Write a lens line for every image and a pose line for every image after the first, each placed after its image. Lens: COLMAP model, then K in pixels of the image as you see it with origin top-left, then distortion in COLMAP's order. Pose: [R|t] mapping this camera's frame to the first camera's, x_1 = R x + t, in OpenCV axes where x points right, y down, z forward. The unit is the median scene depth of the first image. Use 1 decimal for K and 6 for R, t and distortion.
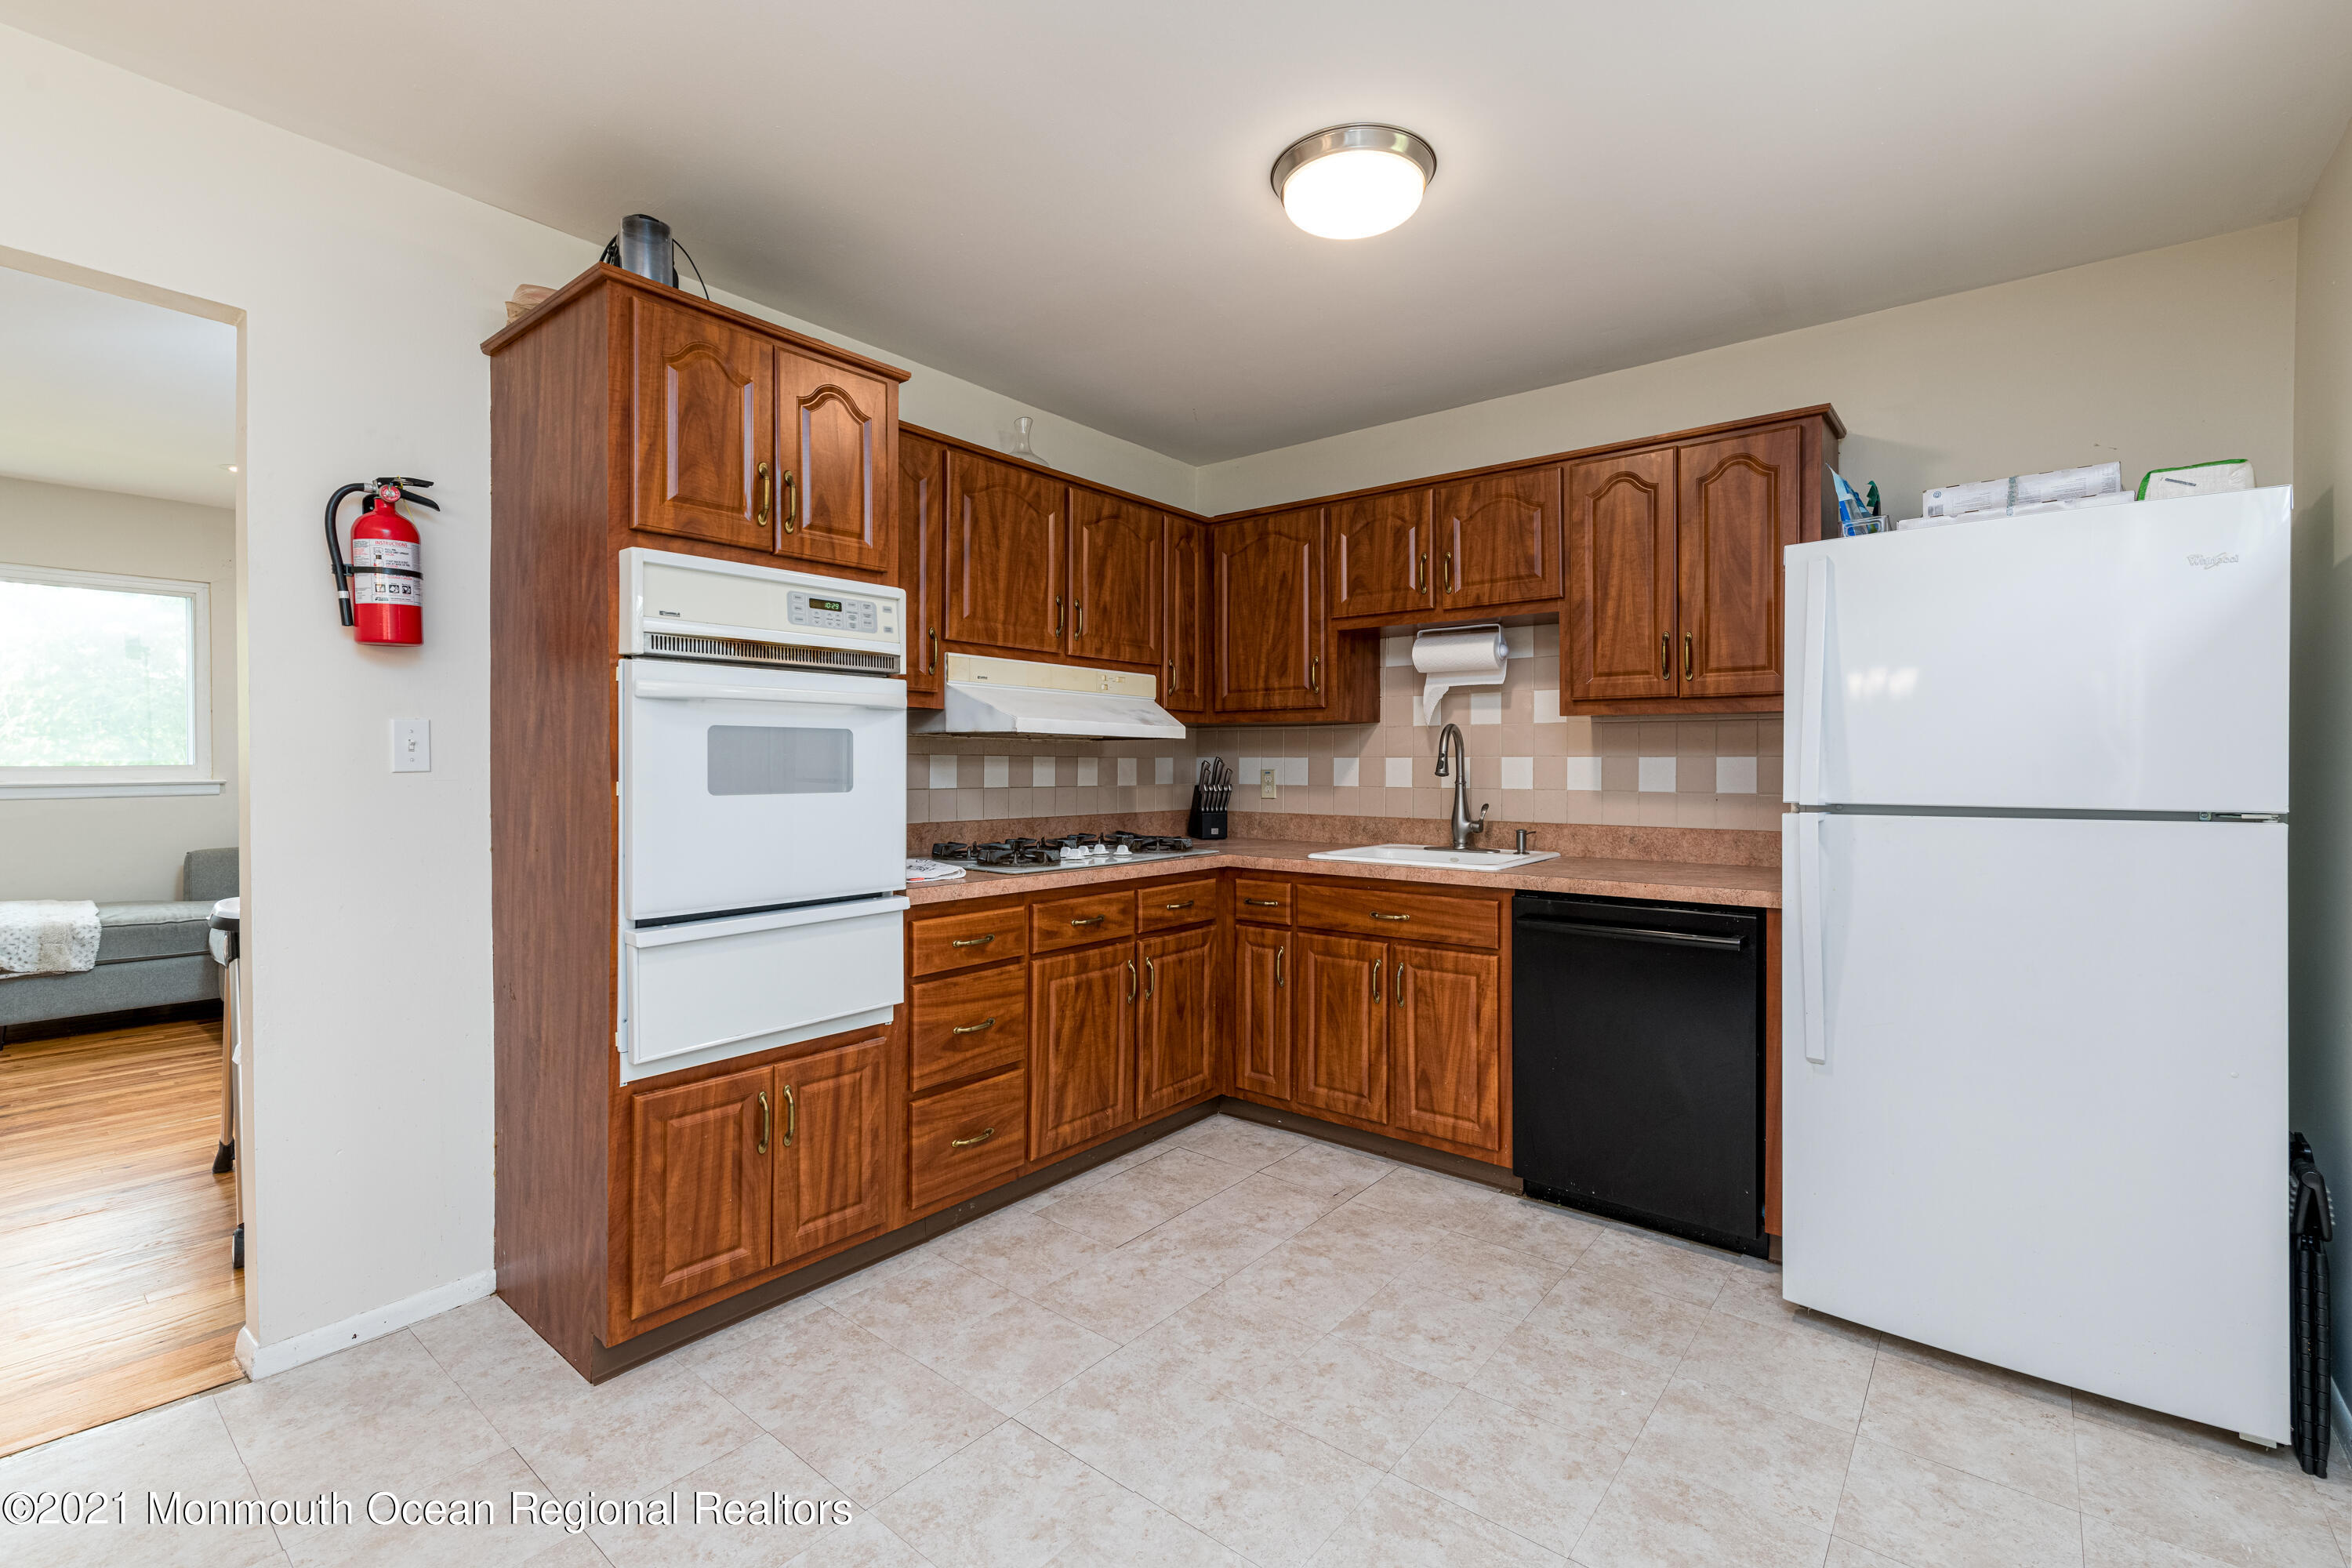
lens RADIAL K [[1022.9, 0, 1210.9], [0, 1022.9, 784.5], [0, 0, 1]] dist [0.000368, 0.000187]
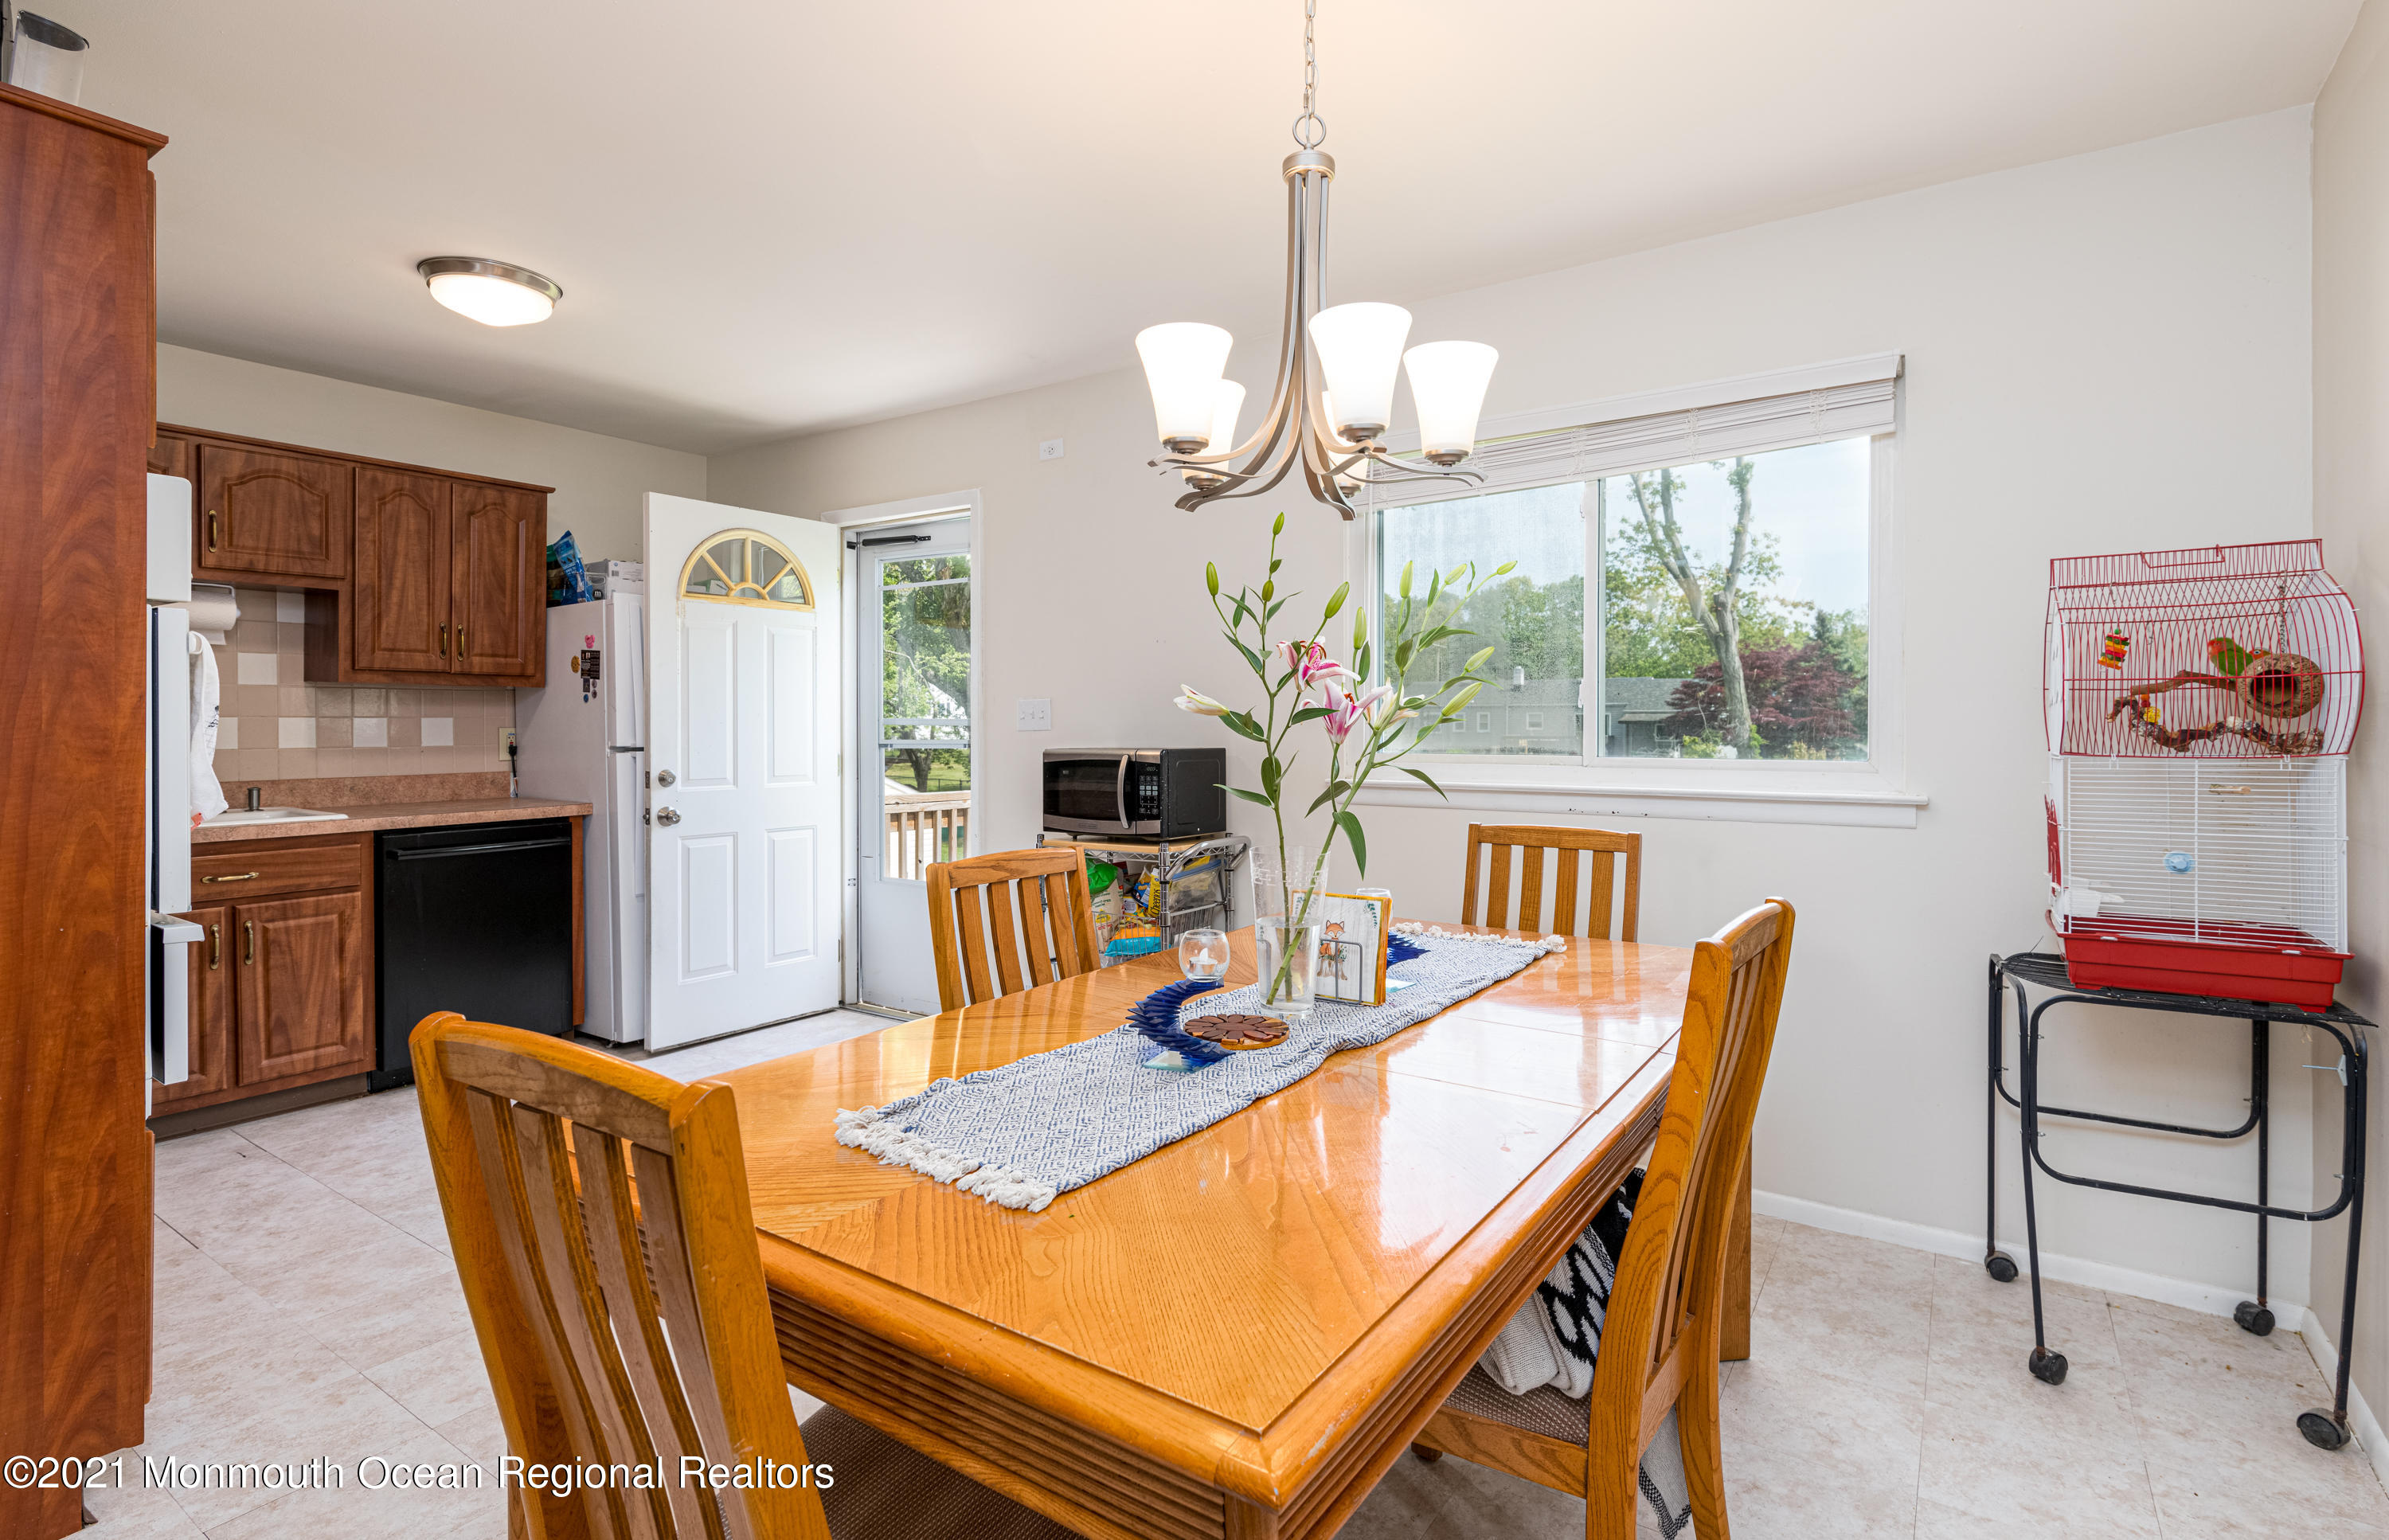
lens RADIAL K [[1151.3, 0, 1198.9], [0, 1151.3, 736.2], [0, 0, 1]] dist [-0.001022, -0.000144]
pose [[-0.064194, -0.014799, 0.997828, -1.028437], [0.018321, 0.999704, 0.016006, -0.009578], [-0.997769, 0.019309, -0.063904, 0.132143]]
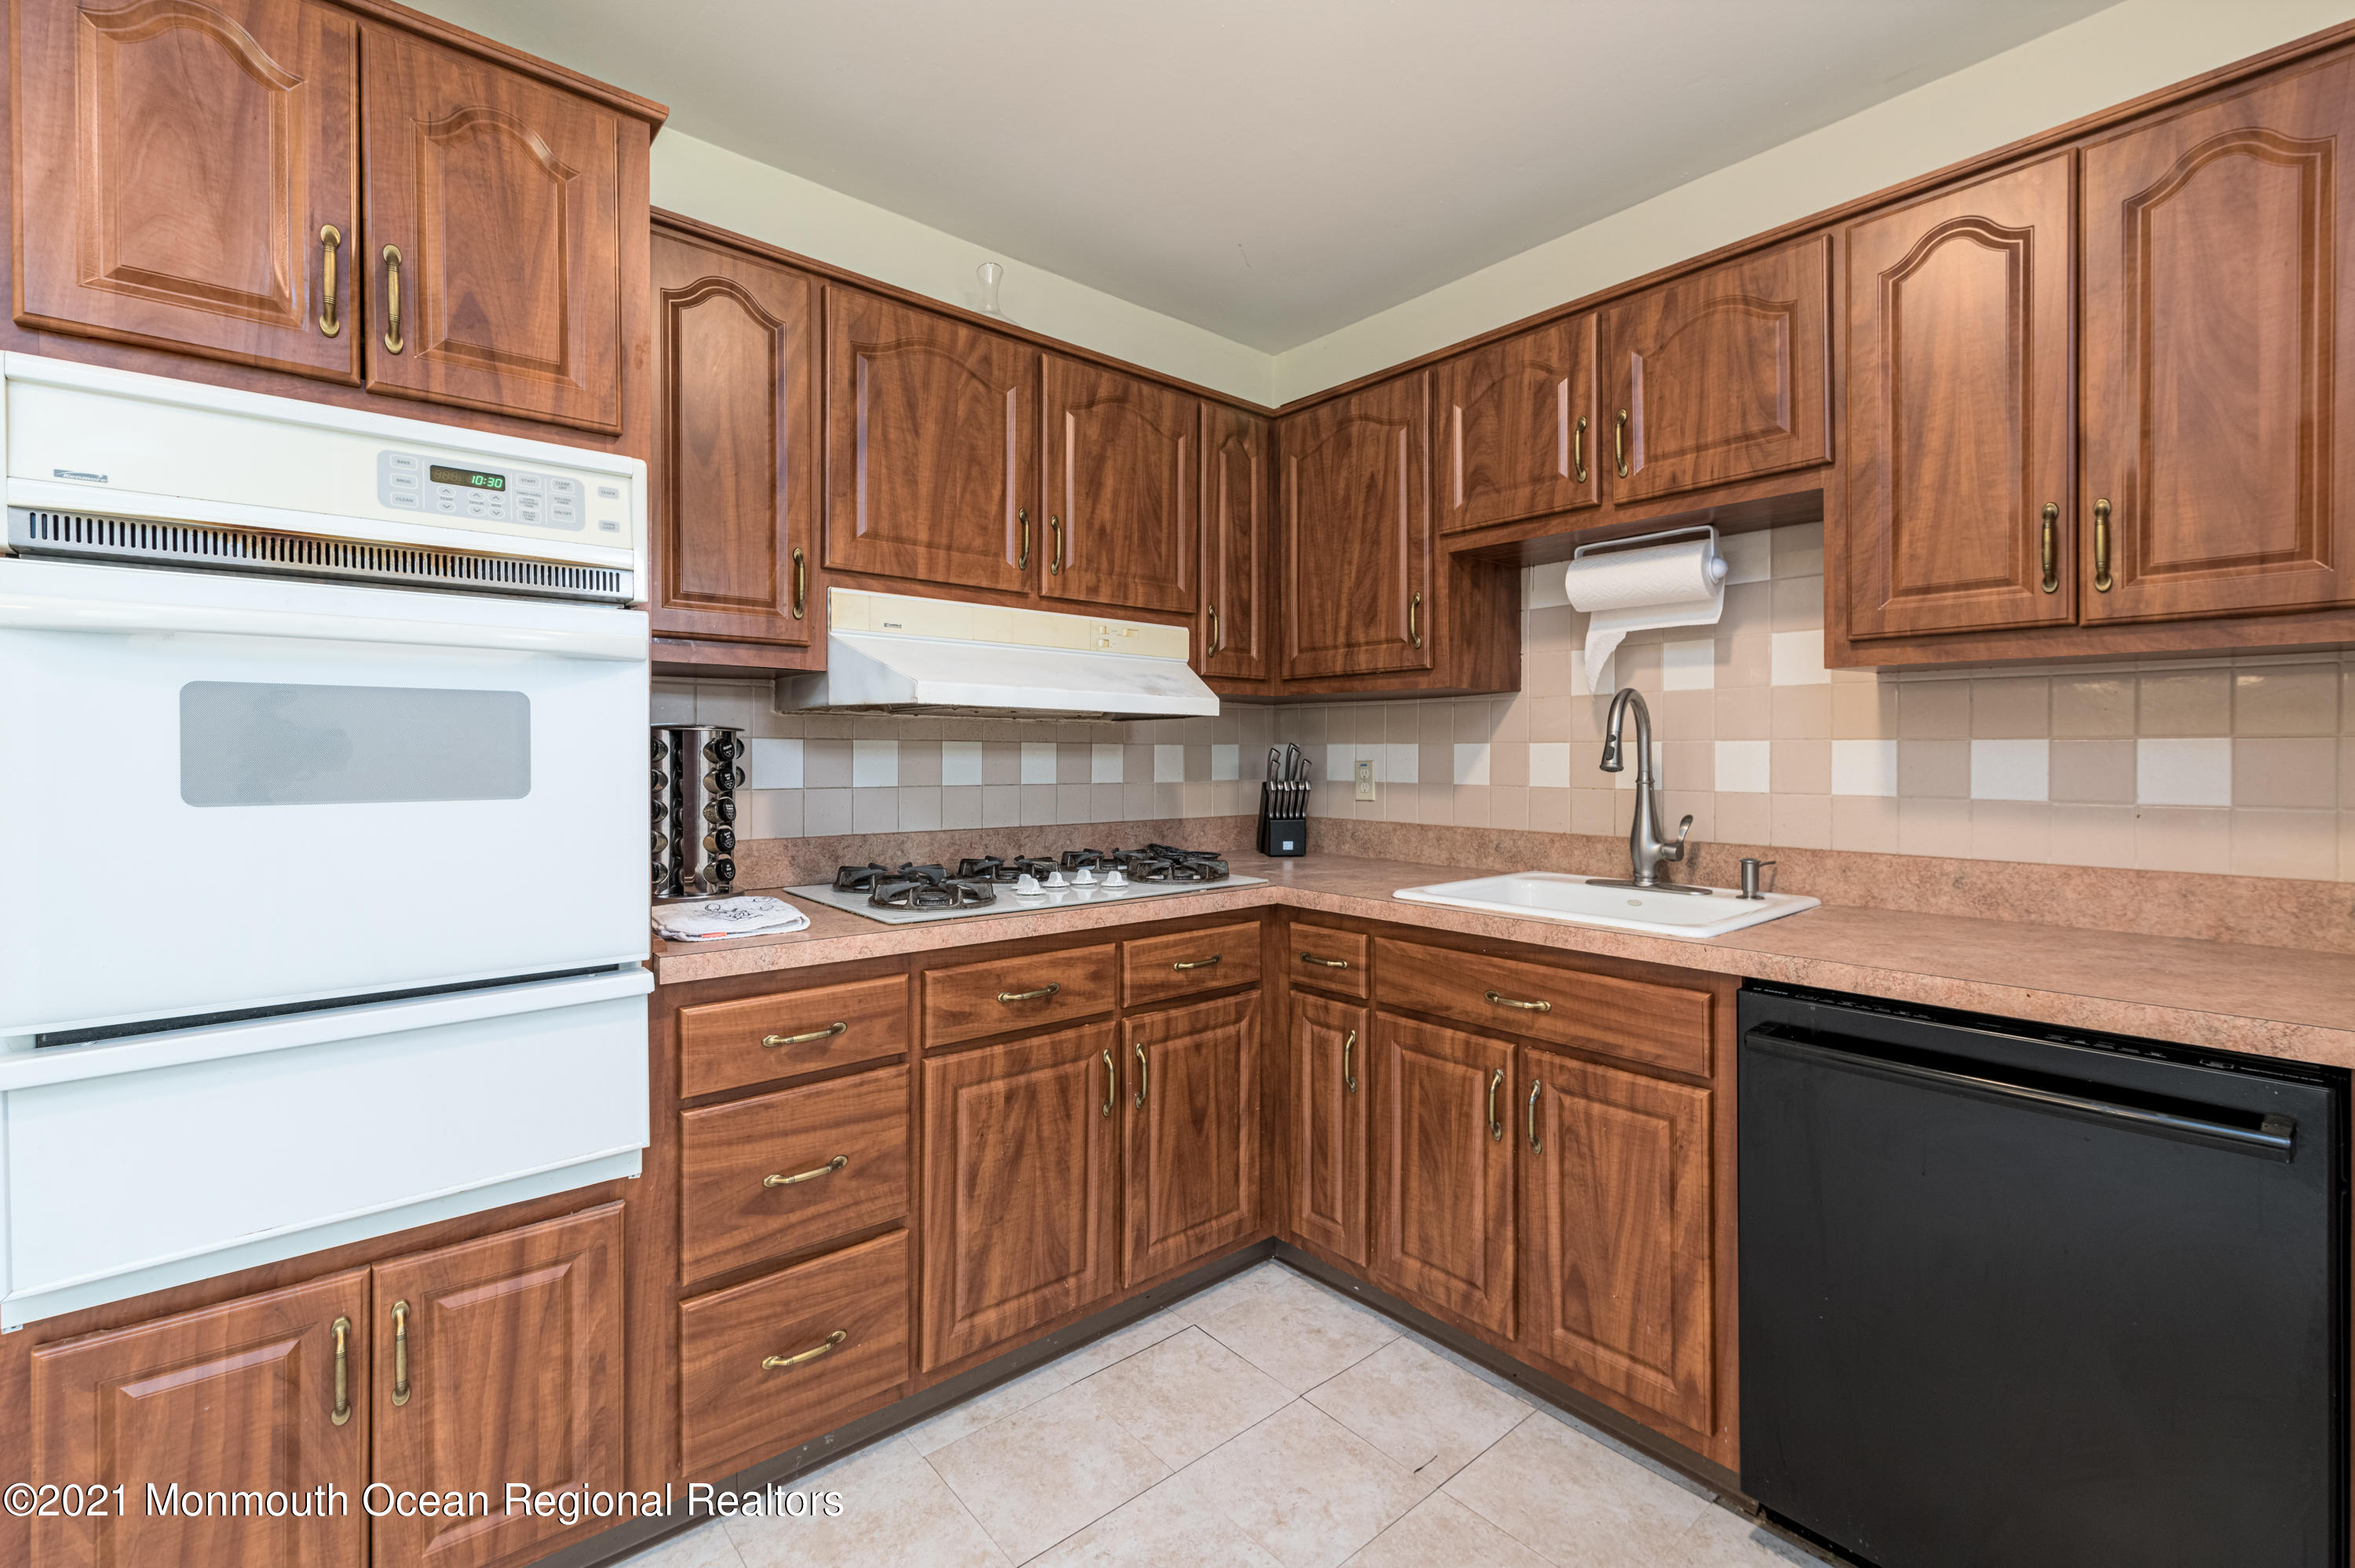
lens RADIAL K [[1010.4, 0, 1199.4], [0, 1010.4, 767.9], [0, 0, 1]] dist [0.005499, -0.000542]
pose [[0.981729, 0.001701, -0.190277, 0.105829], [-0.003110, 0.999970, -0.007107, -0.005674], [0.190259, 0.007569, 0.981705, 0.380950]]
